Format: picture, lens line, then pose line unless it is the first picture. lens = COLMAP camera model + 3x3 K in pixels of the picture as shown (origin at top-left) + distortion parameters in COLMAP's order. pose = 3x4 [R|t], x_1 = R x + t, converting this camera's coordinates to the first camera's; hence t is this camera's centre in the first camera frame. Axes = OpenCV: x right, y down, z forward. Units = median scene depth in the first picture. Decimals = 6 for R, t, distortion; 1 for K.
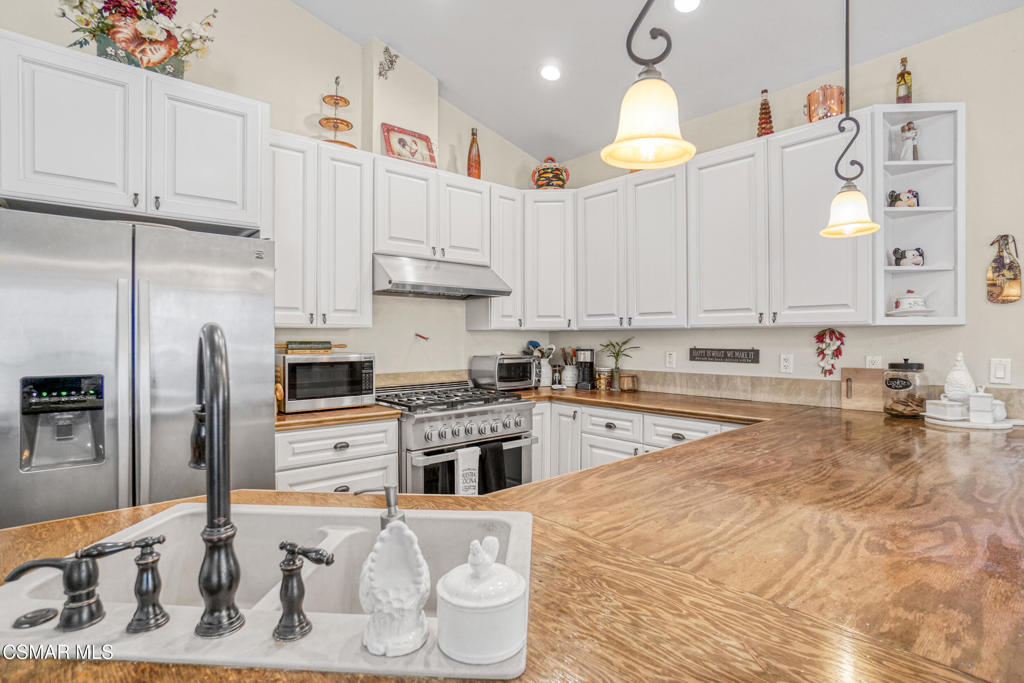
lens RADIAL K [[509.5, 0, 512.0], [0, 509.5, 341.5], [0, 0, 1]] dist [-0.046007, 0.020762]
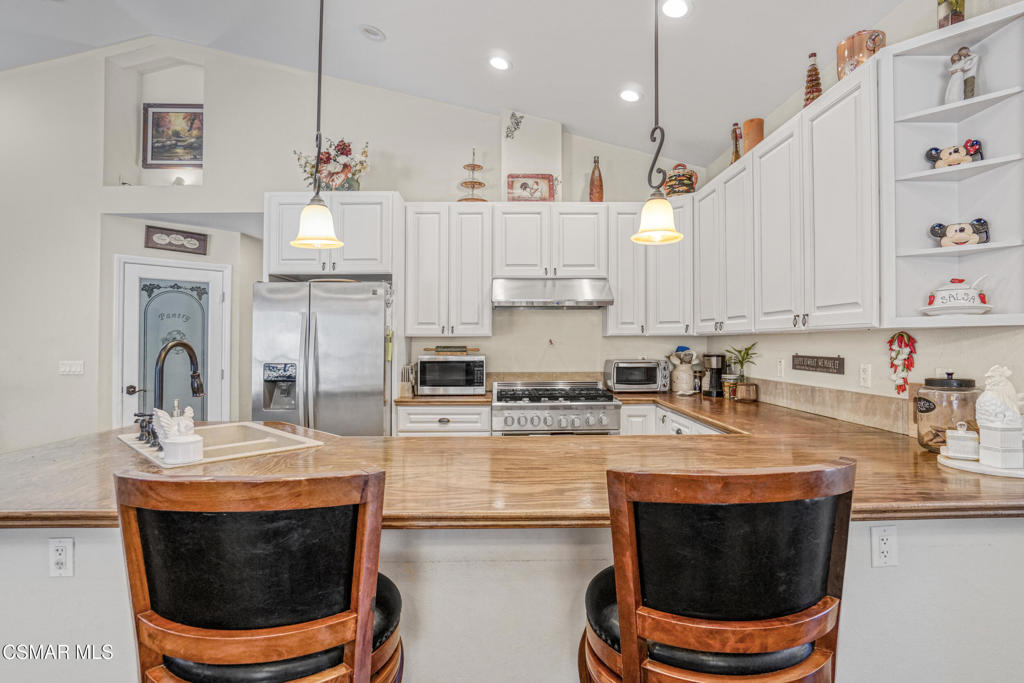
lens RADIAL K [[509.5, 0, 512.0], [0, 509.5, 341.5], [0, 0, 1]] dist [-0.046007, 0.020762]
pose [[0.773251, -0.002633, -0.634095, 0.610676], [-0.001923, 0.999977, -0.006498, -0.004362], [0.634097, 0.006244, 0.773228, 0.020825]]
